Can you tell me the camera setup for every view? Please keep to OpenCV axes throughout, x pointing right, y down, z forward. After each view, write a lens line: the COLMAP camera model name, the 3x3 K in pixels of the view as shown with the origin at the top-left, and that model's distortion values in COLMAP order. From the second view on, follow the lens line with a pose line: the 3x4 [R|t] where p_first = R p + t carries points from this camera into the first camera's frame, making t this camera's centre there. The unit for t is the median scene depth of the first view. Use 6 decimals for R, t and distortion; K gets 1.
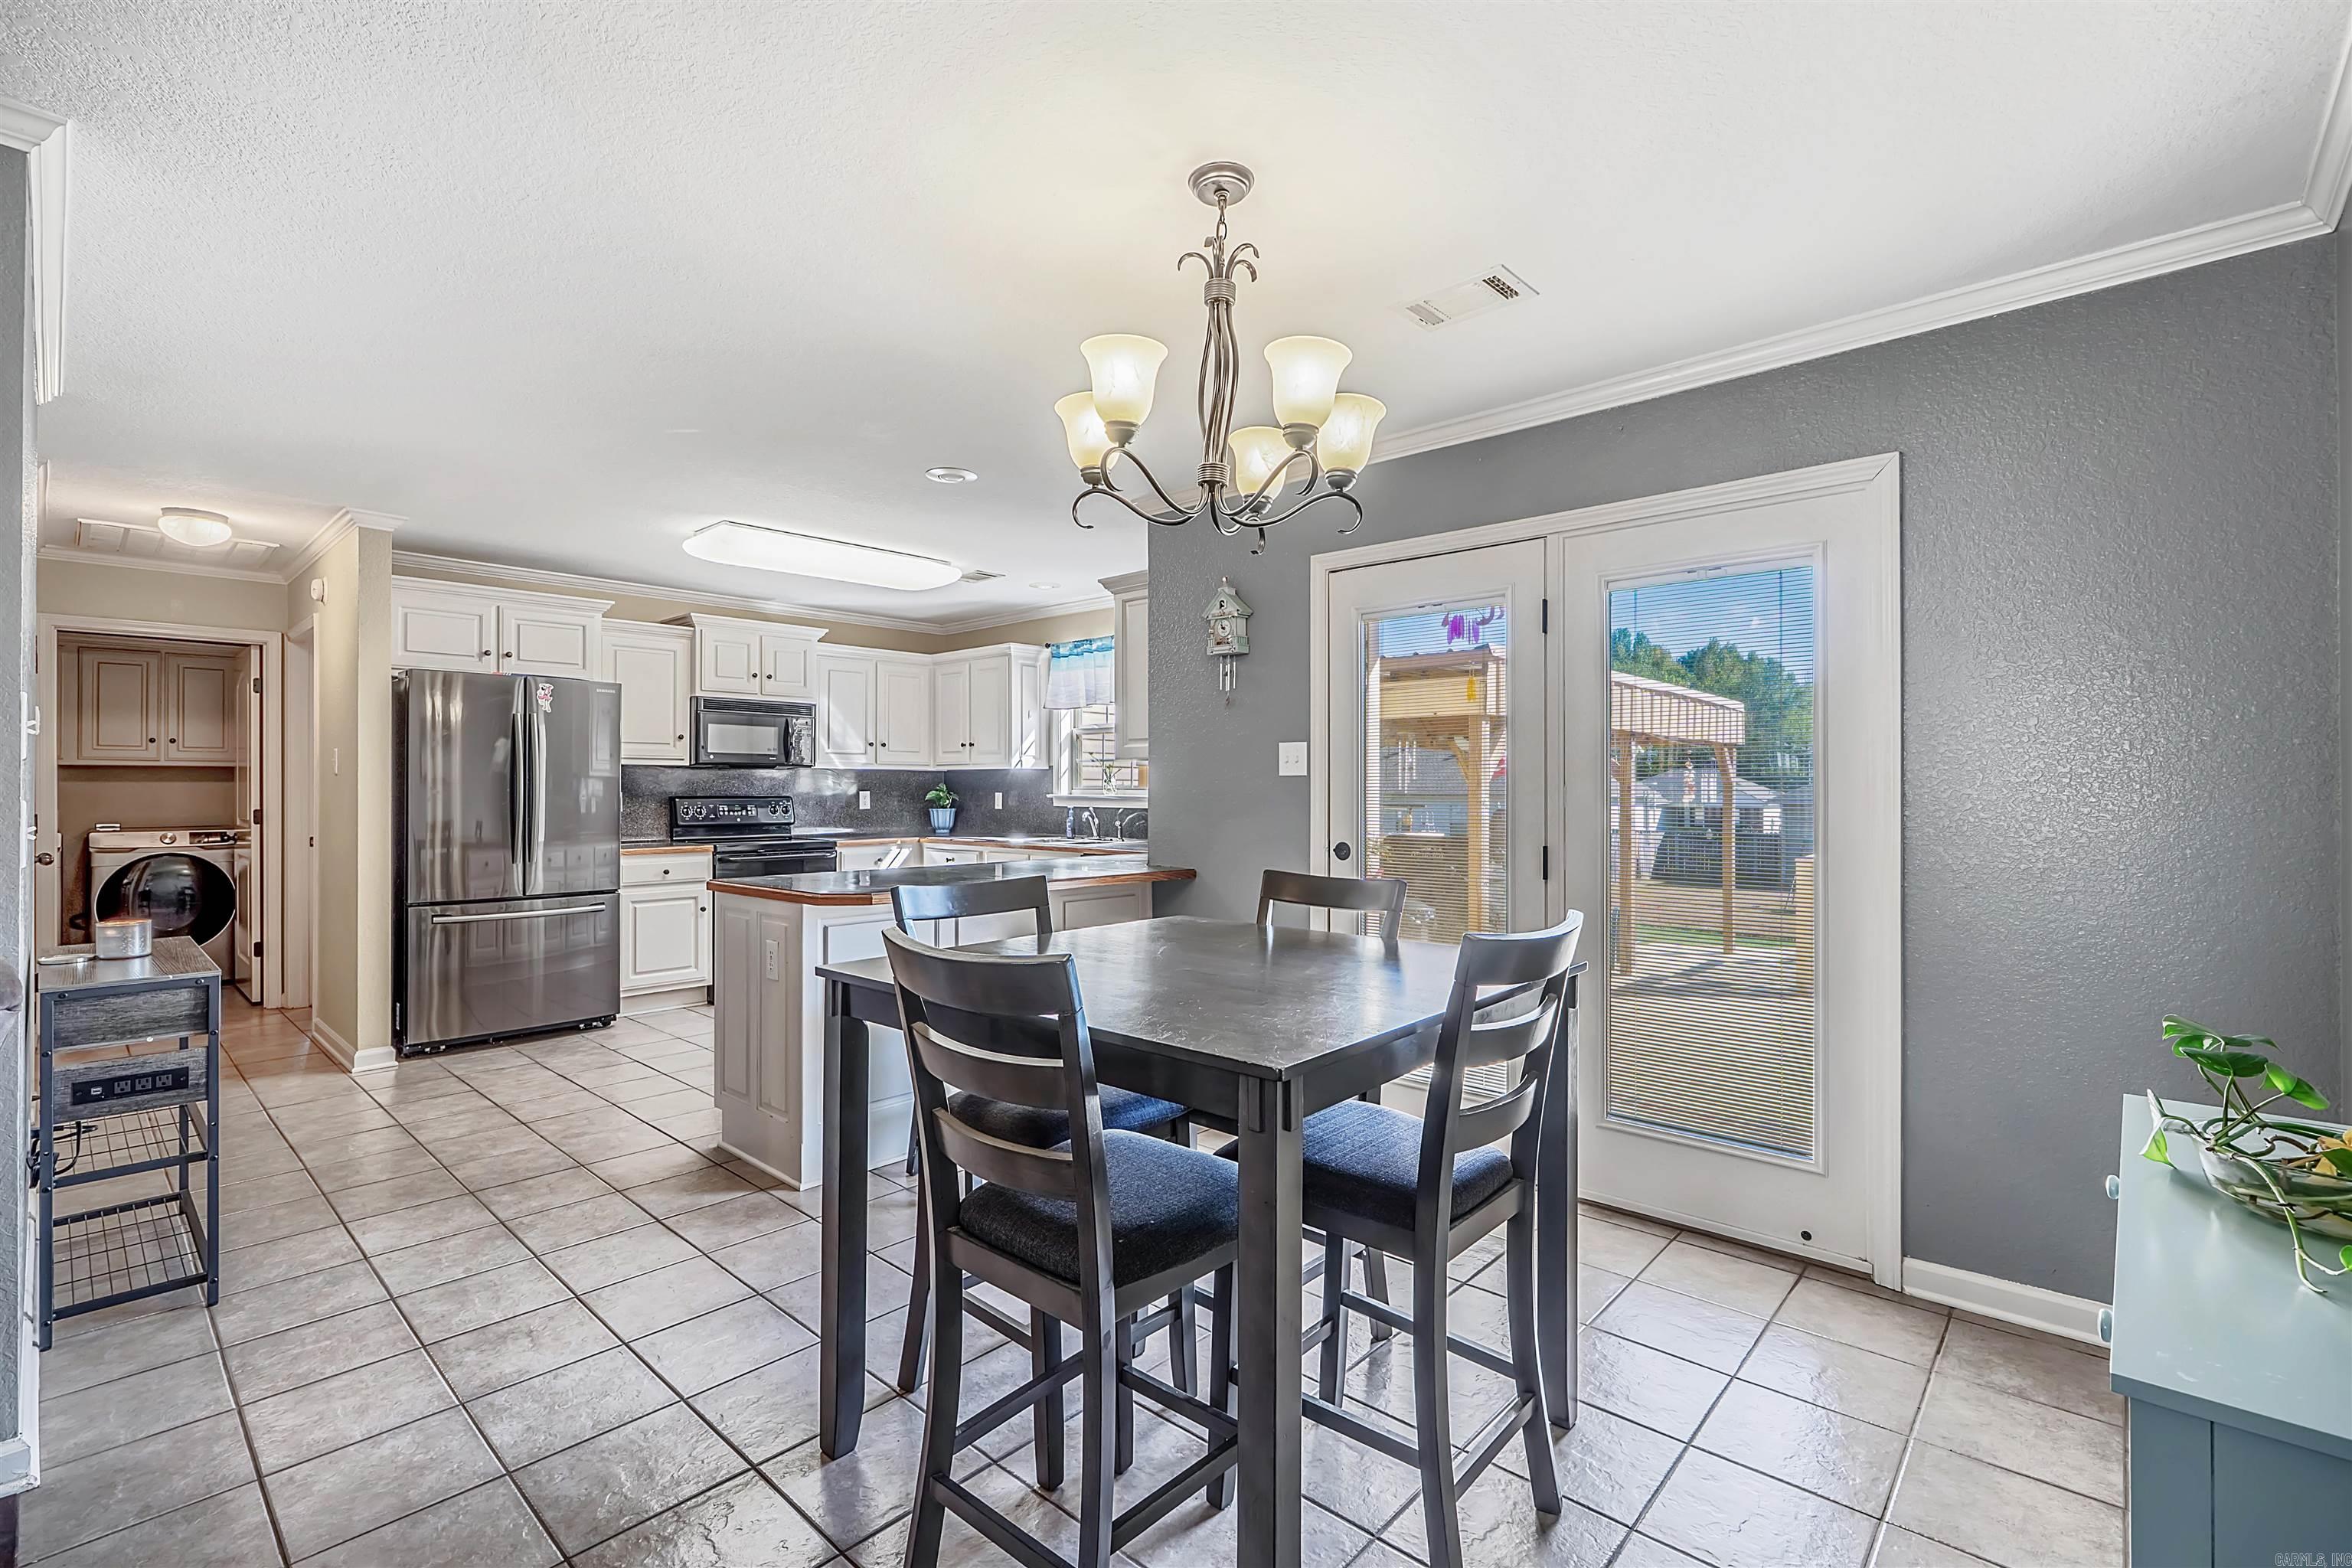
lens RADIAL K [[1045.0, 0, 1176.0], [0, 1045.0, 784.0], [0, 0, 1]] dist [-0.000571, 0.000069]
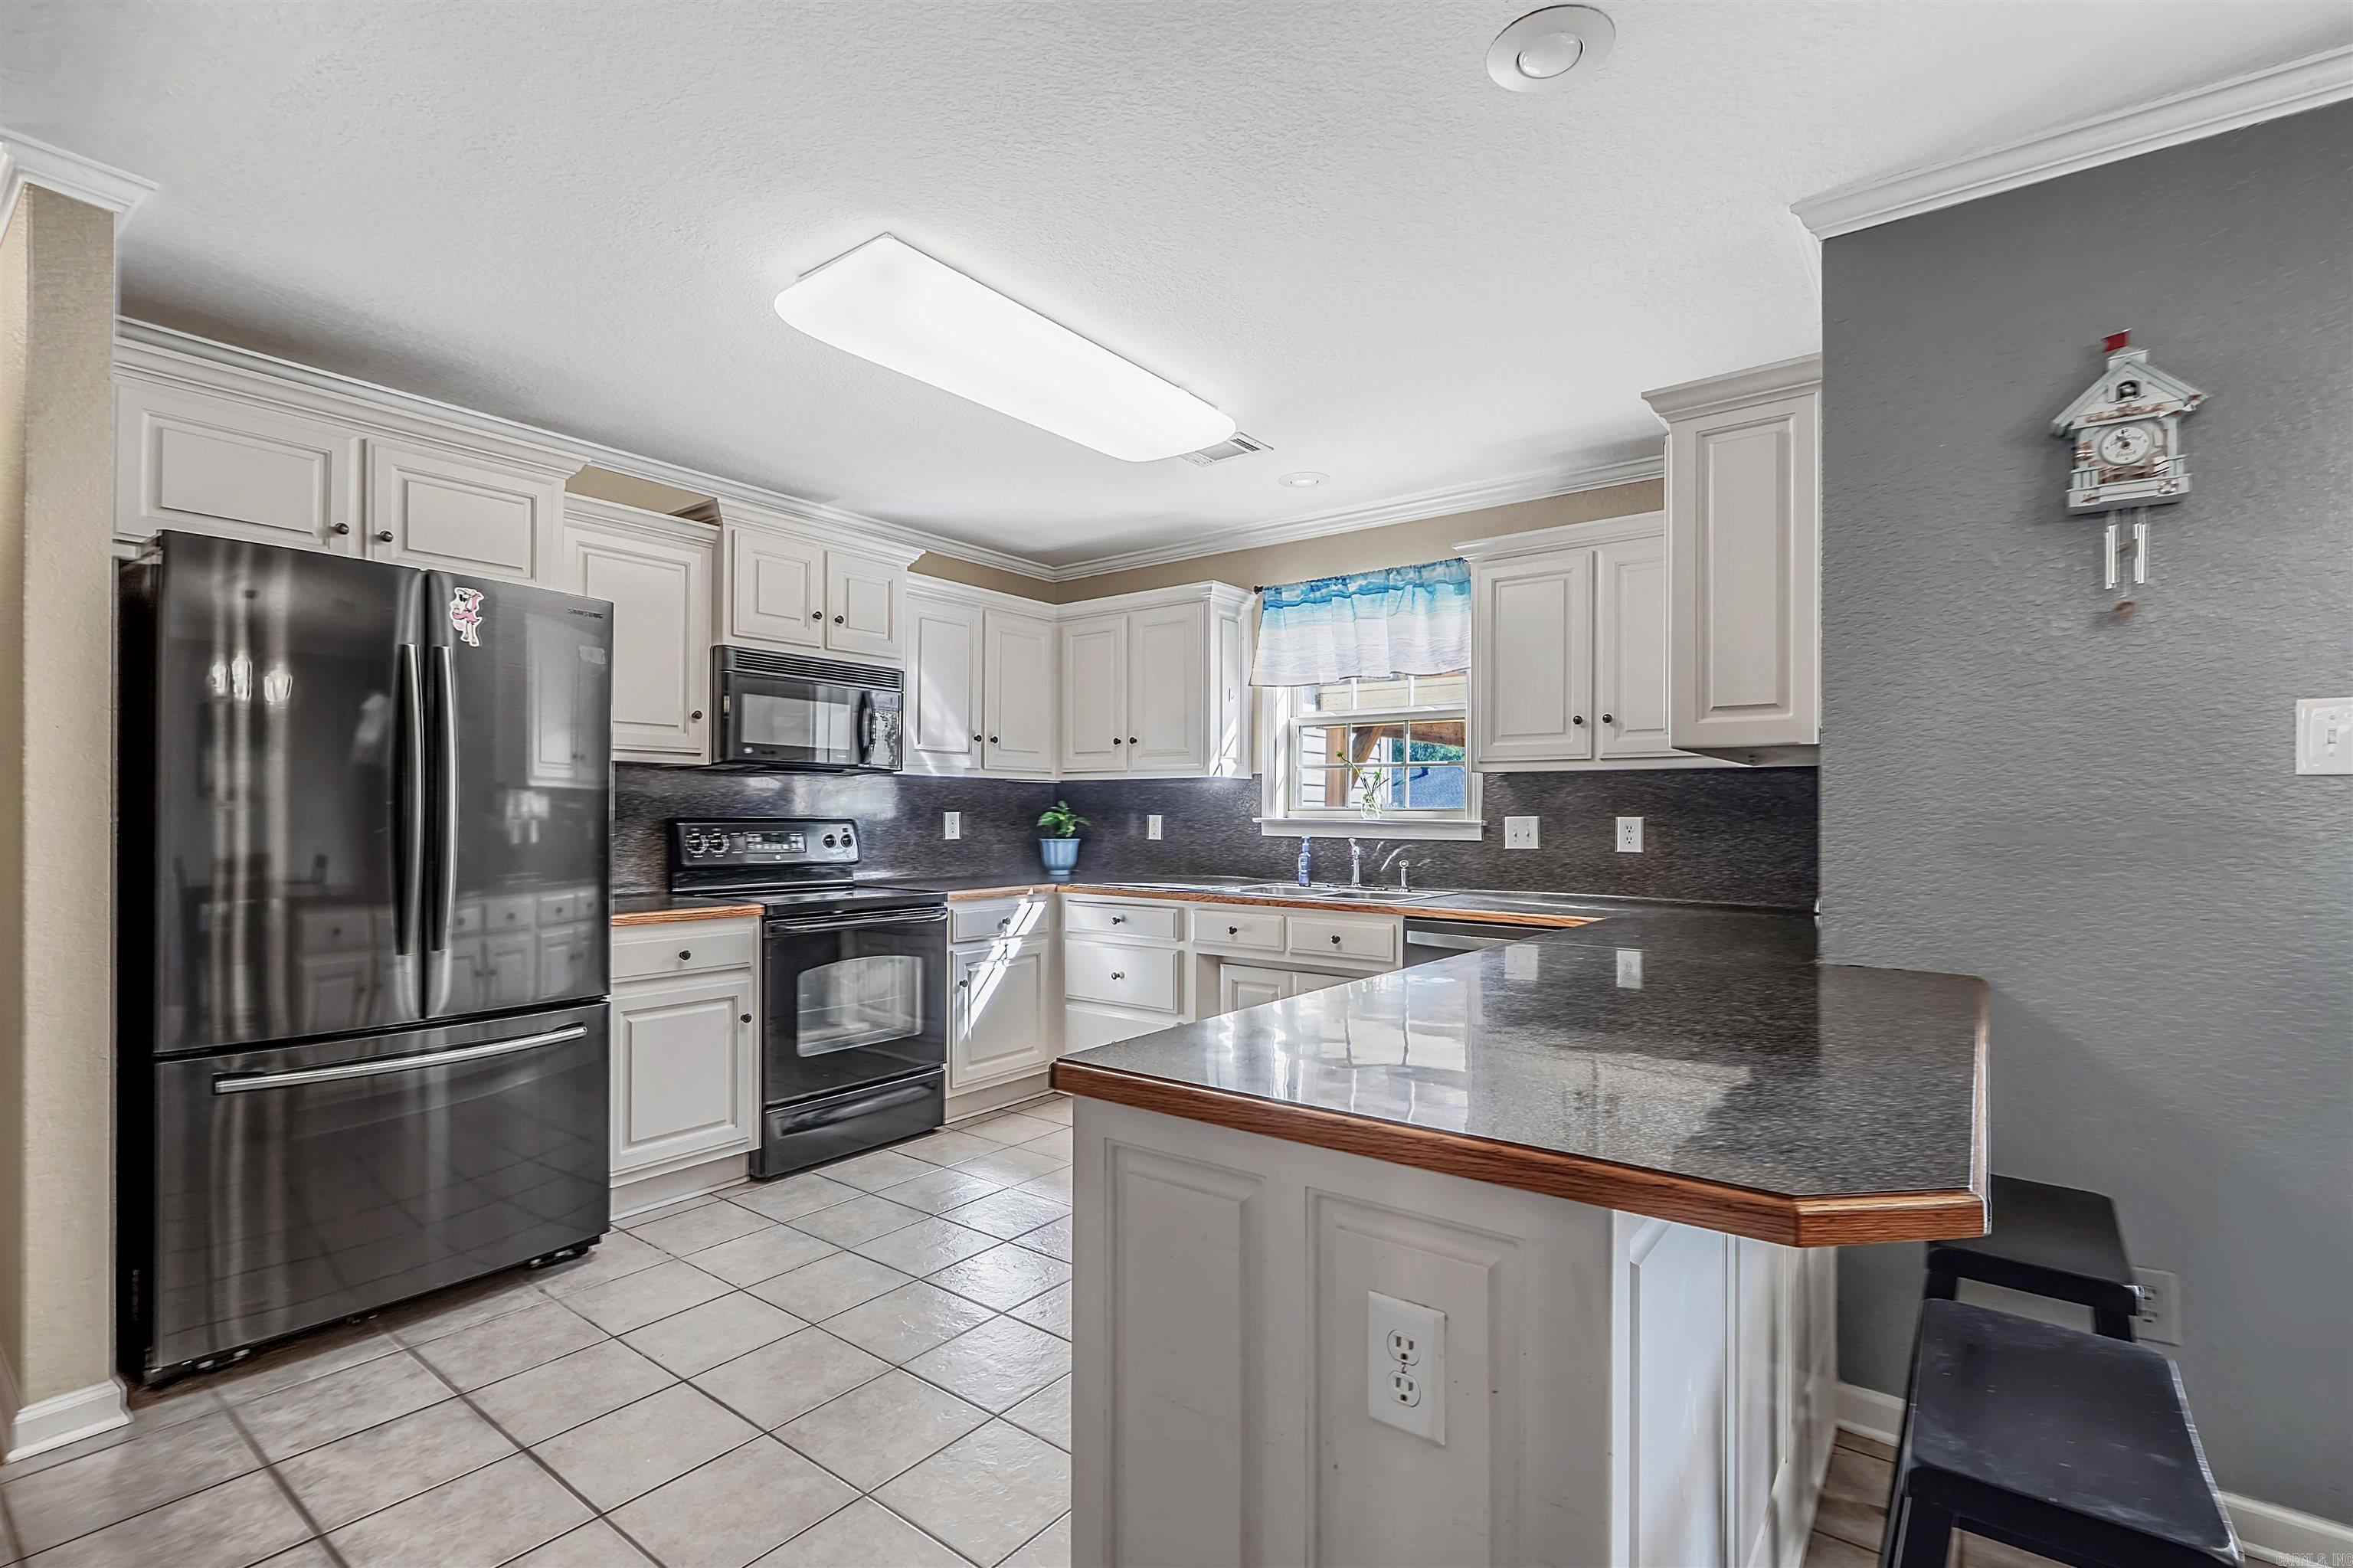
lens RADIAL K [[1066.1, 0, 1183.6], [0, 1066.1, 811.7], [0, 0, 1]] dist [0.001317, 0.000149]
pose [[0.994790, 0.004177, 0.101861, -0.249648], [-0.004329, 0.999990, 0.001273, 0.005824], [-0.101855, -0.001707, 0.994798, 0.363699]]
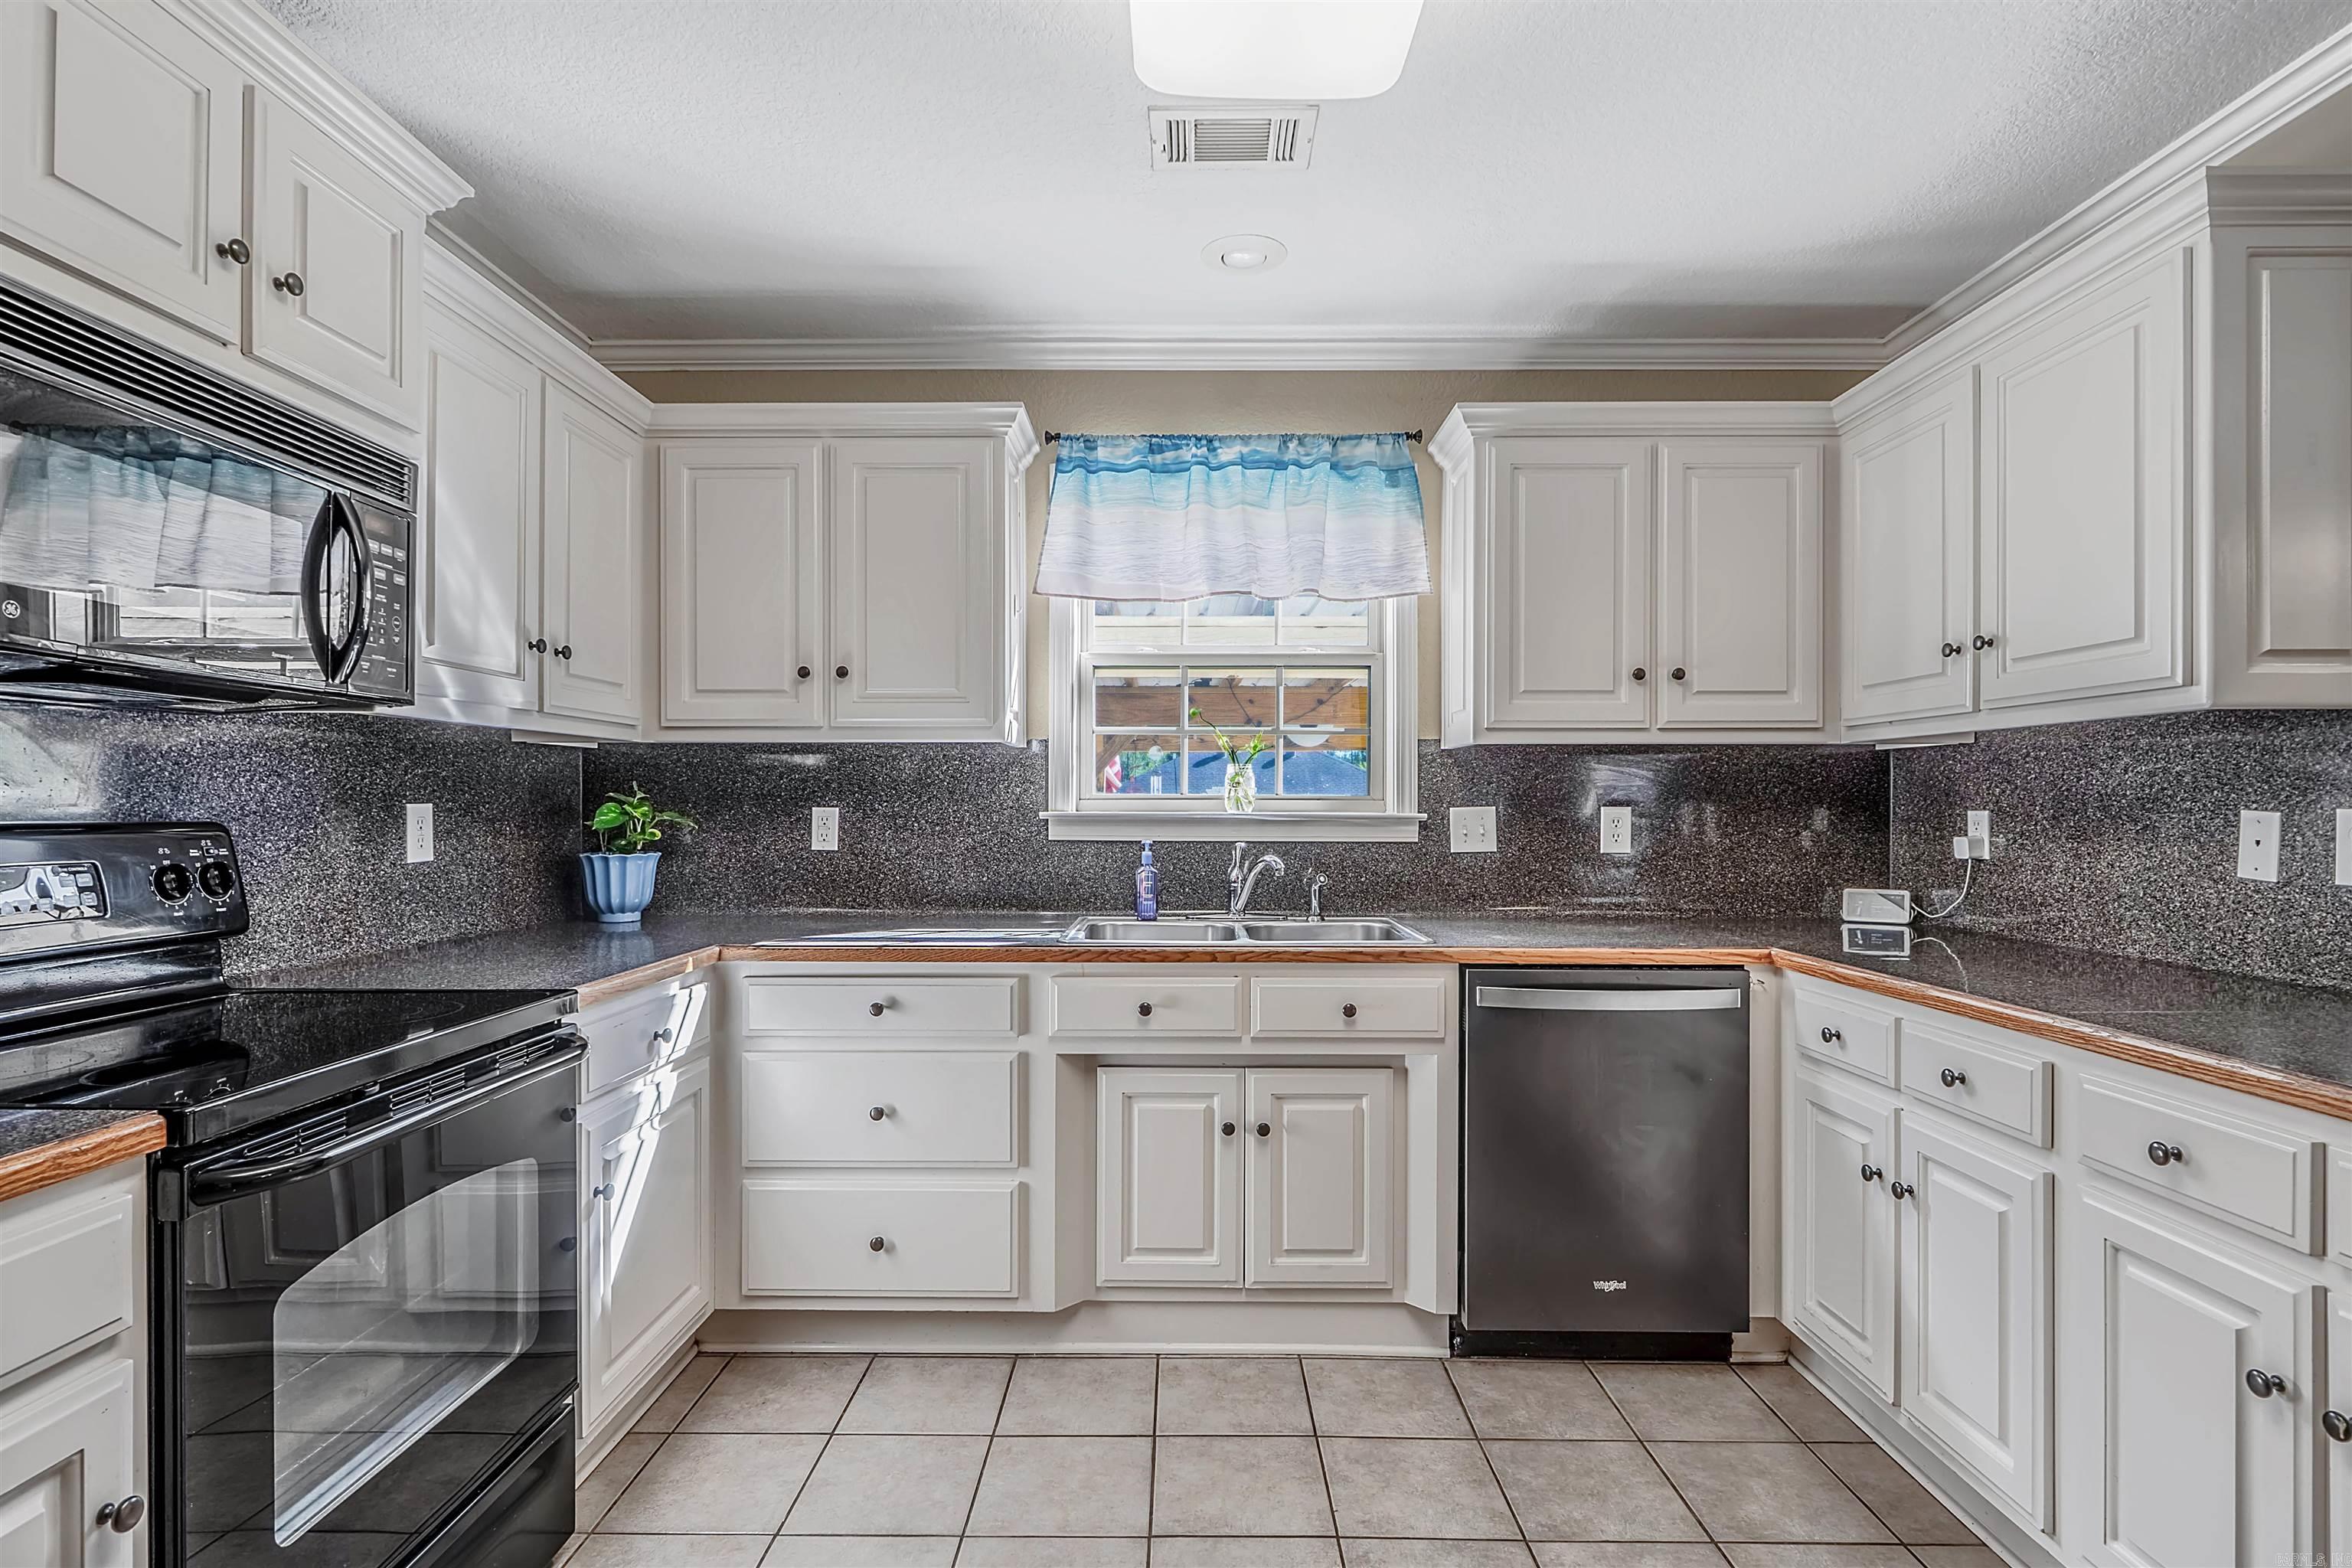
lens RADIAL K [[1163.0, 0, 1173.0], [0, 1163.0, 803.0], [0, 0, 1]] dist [0.000508, 0.000418]
pose [[0.737968, 0.000079, 0.674836, -0.409460], [-0.002140, 0.999995, 0.002223, 0.006041], [-0.674833, -0.003084, 0.737964, 0.679584]]
